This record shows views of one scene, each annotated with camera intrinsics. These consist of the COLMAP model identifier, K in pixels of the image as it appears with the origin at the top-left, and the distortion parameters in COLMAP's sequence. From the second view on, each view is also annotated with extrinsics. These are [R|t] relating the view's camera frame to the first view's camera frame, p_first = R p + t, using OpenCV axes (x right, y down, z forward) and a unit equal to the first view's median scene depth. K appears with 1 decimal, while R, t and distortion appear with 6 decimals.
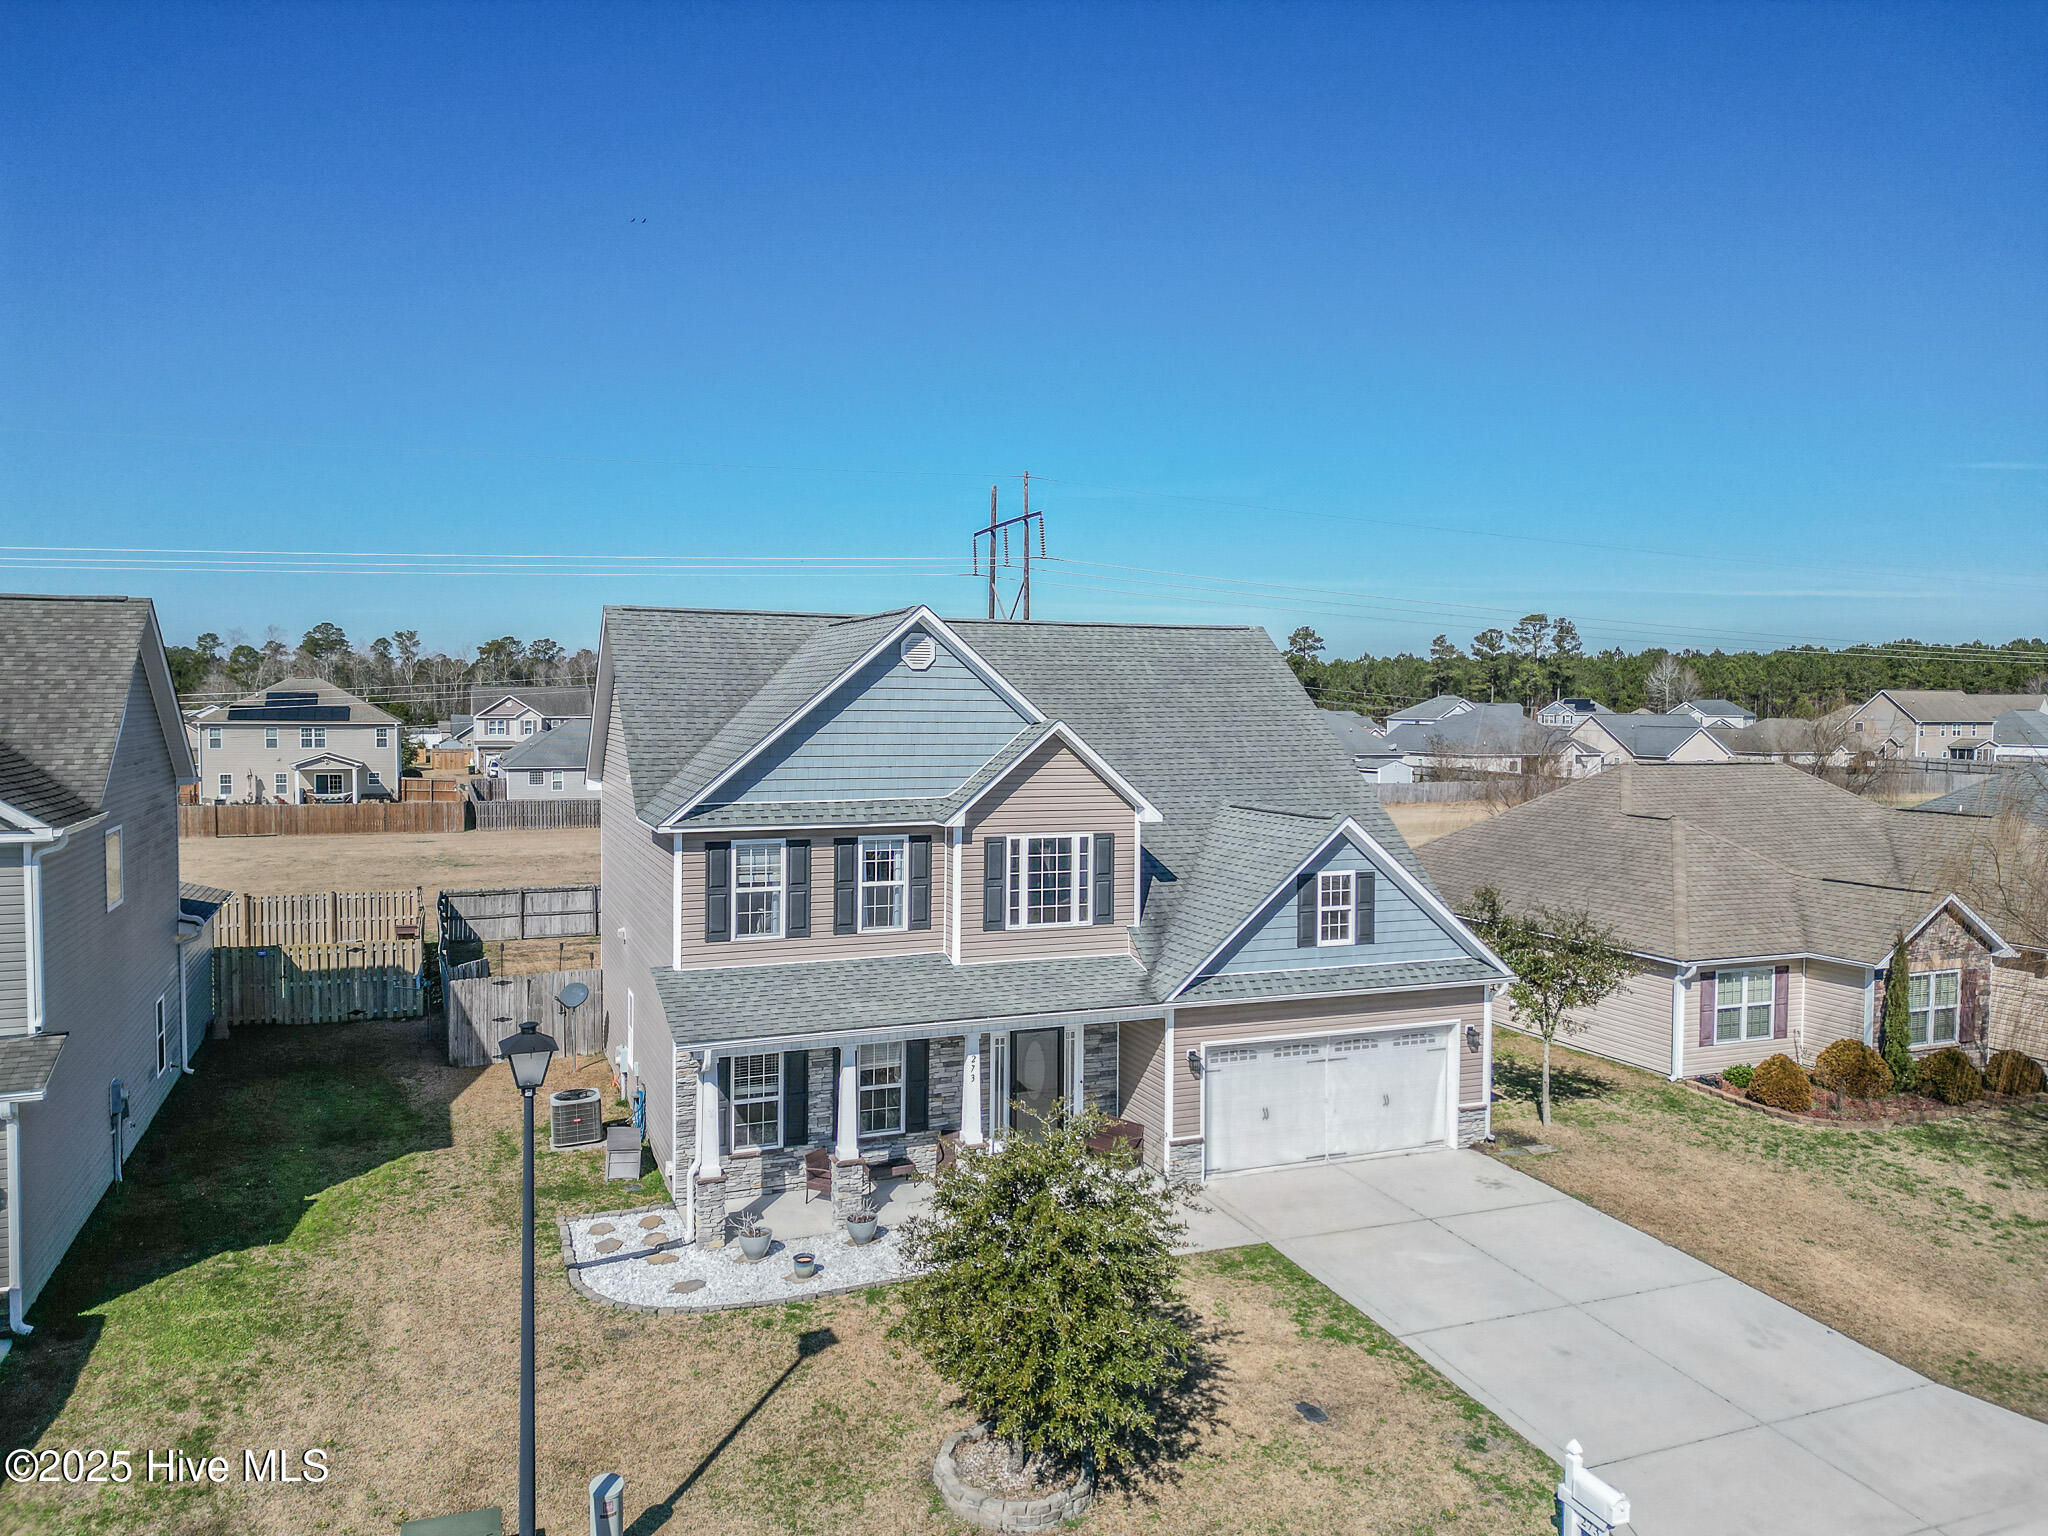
lens RADIAL K [[1422.4, 0, 1020.0], [0, 1422.4, 756.9], [0, 0, 1]] dist [0.069458, -0.067939]
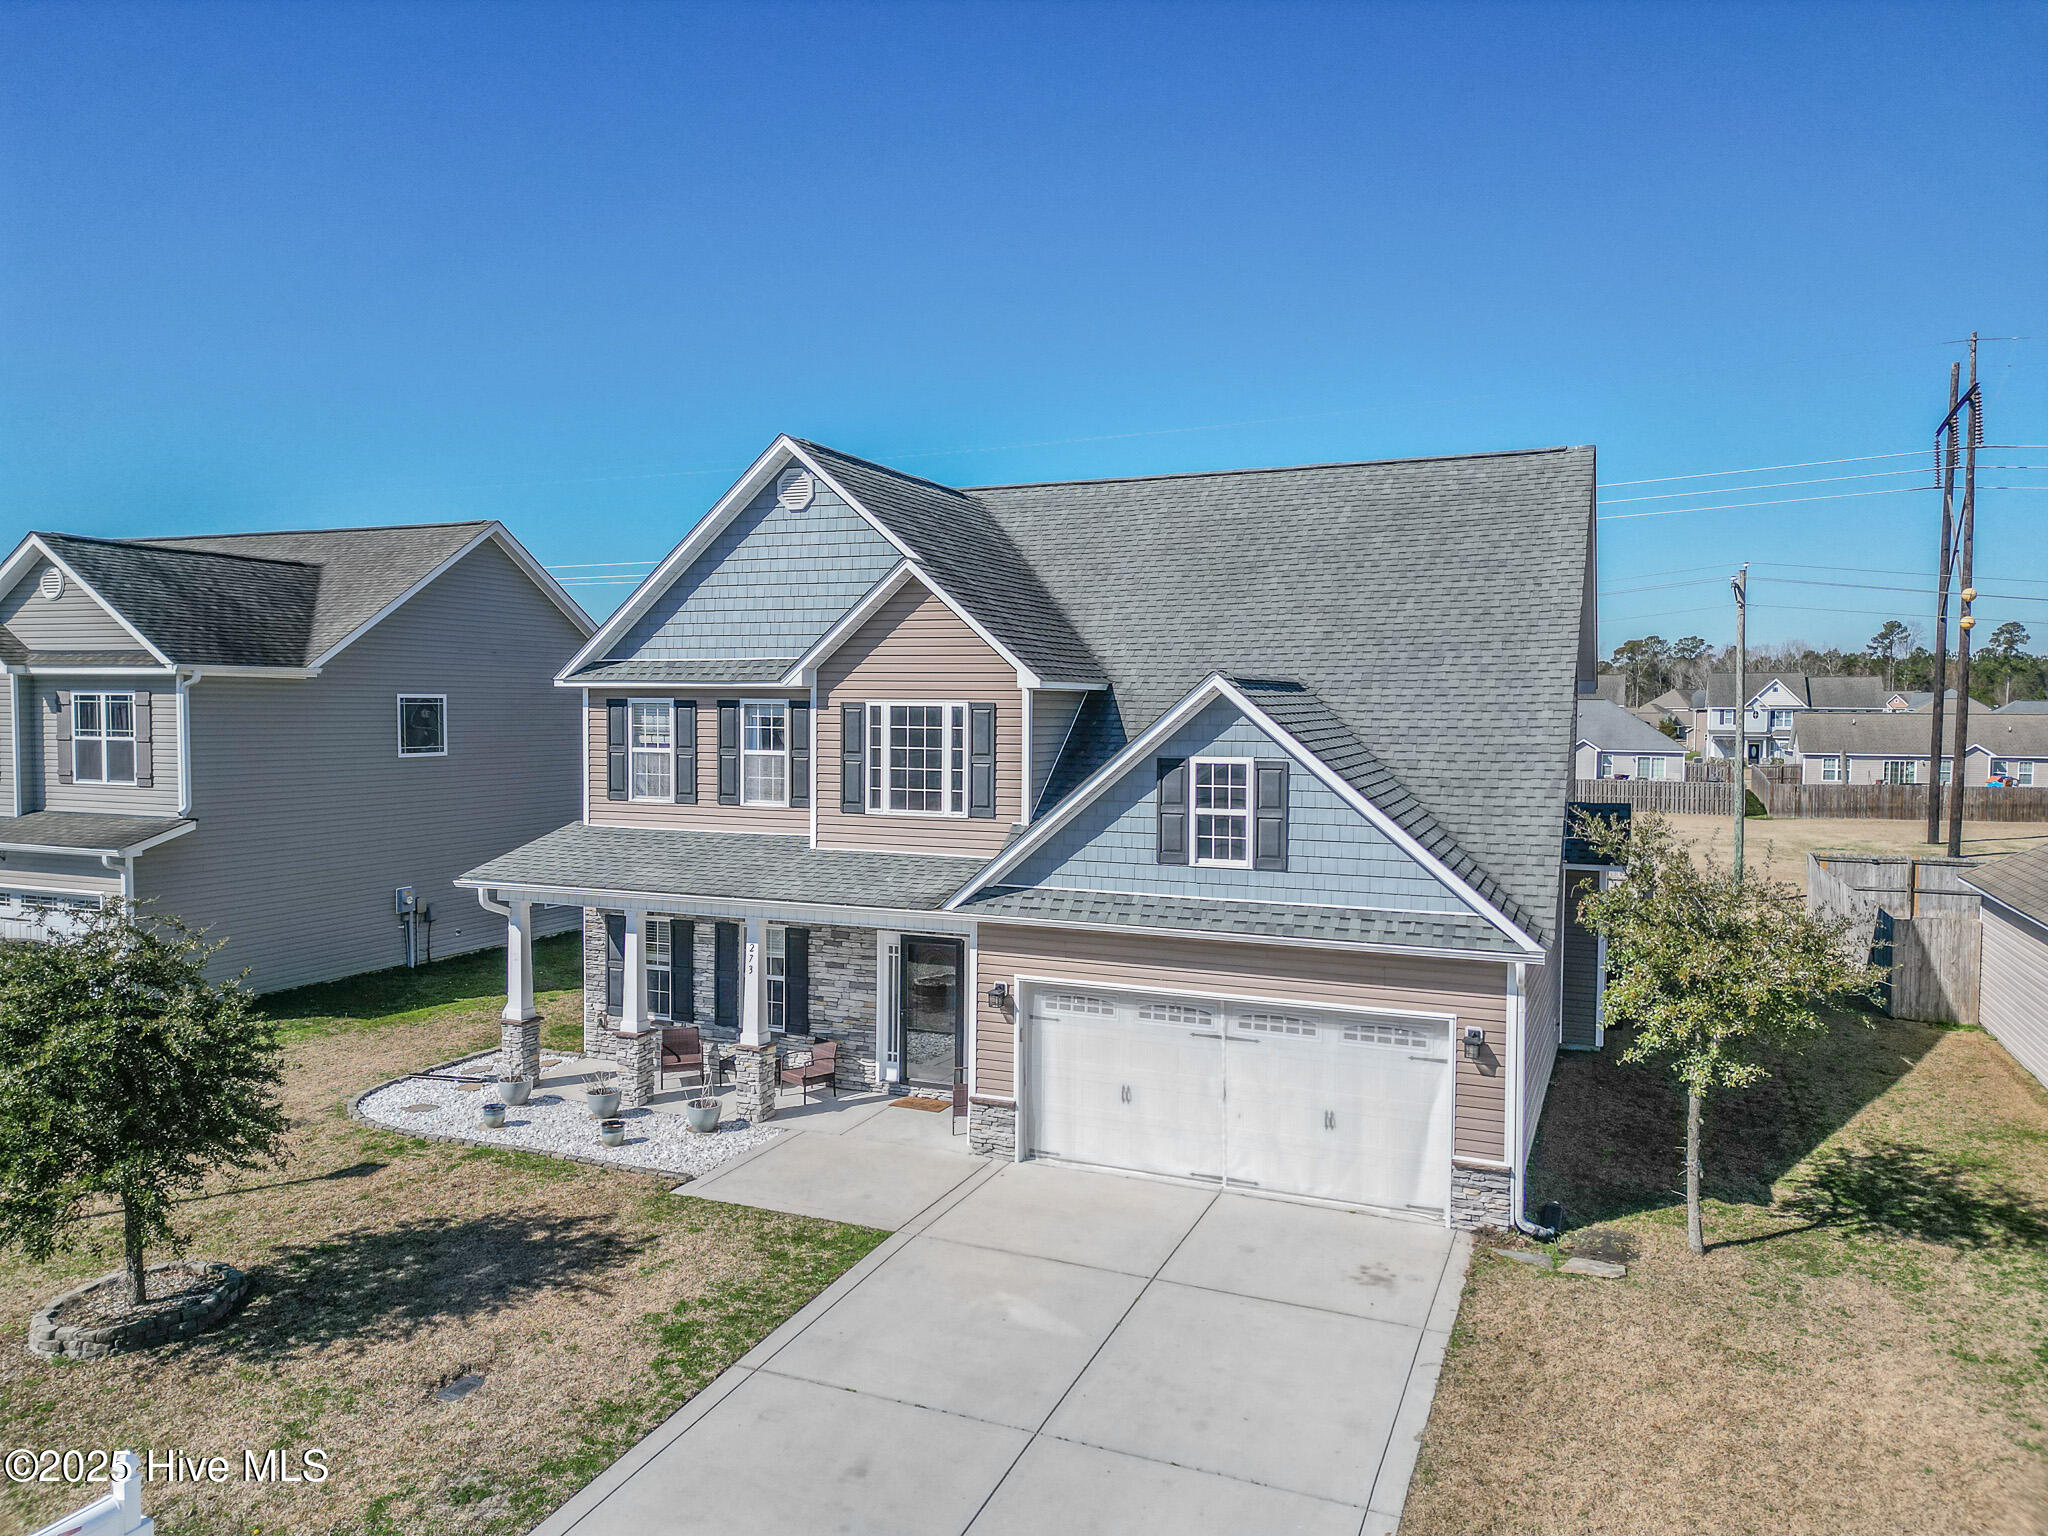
lens RADIAL K [[1409.4, 0, 1017.9], [0, 1409.4, 779.6], [0, 0, 1]] dist [0.124474, -0.132392]
pose [[0.699102, 0.032783, -0.714271, 0.647800], [-0.028808, 0.999429, 0.017675, 0.083691], [0.714442, 0.008221, 0.699647, 0.475966]]
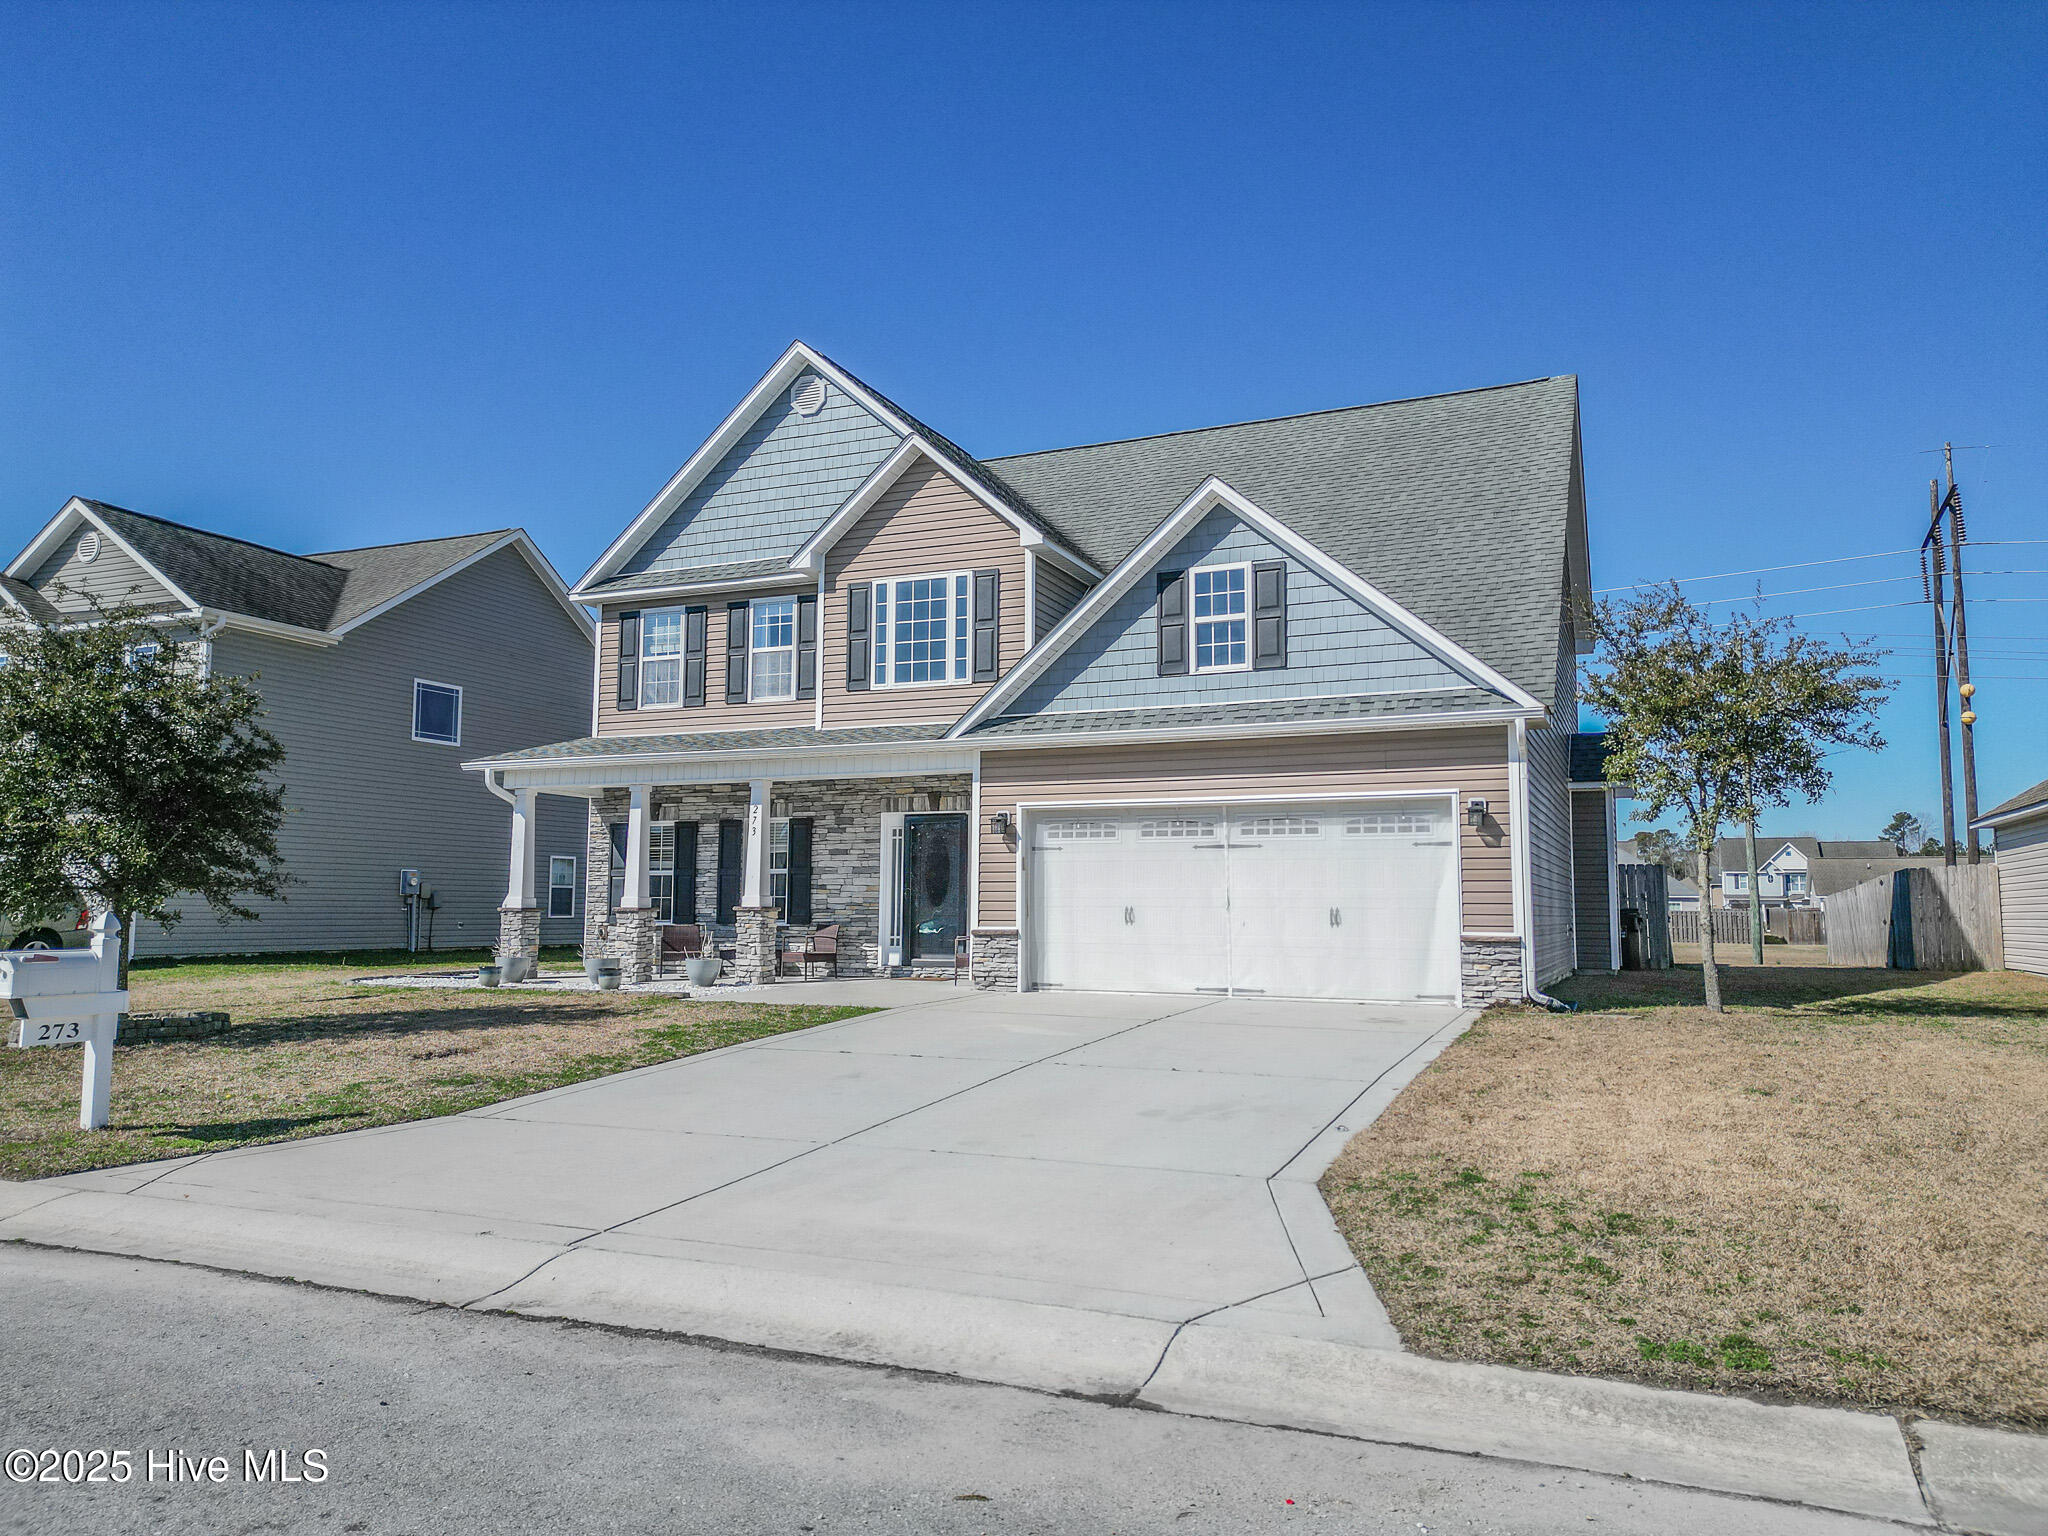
lens RADIAL K [[1409.4, 0, 1017.9], [0, 1409.4, 779.6], [0, 0, 1]] dist [0.124474, -0.132392]
pose [[0.693260, -0.072132, -0.717068, 0.651792], [-0.028766, 0.991416, -0.127540, 0.279153], [0.720113, 0.109046, 0.685235, 0.486441]]
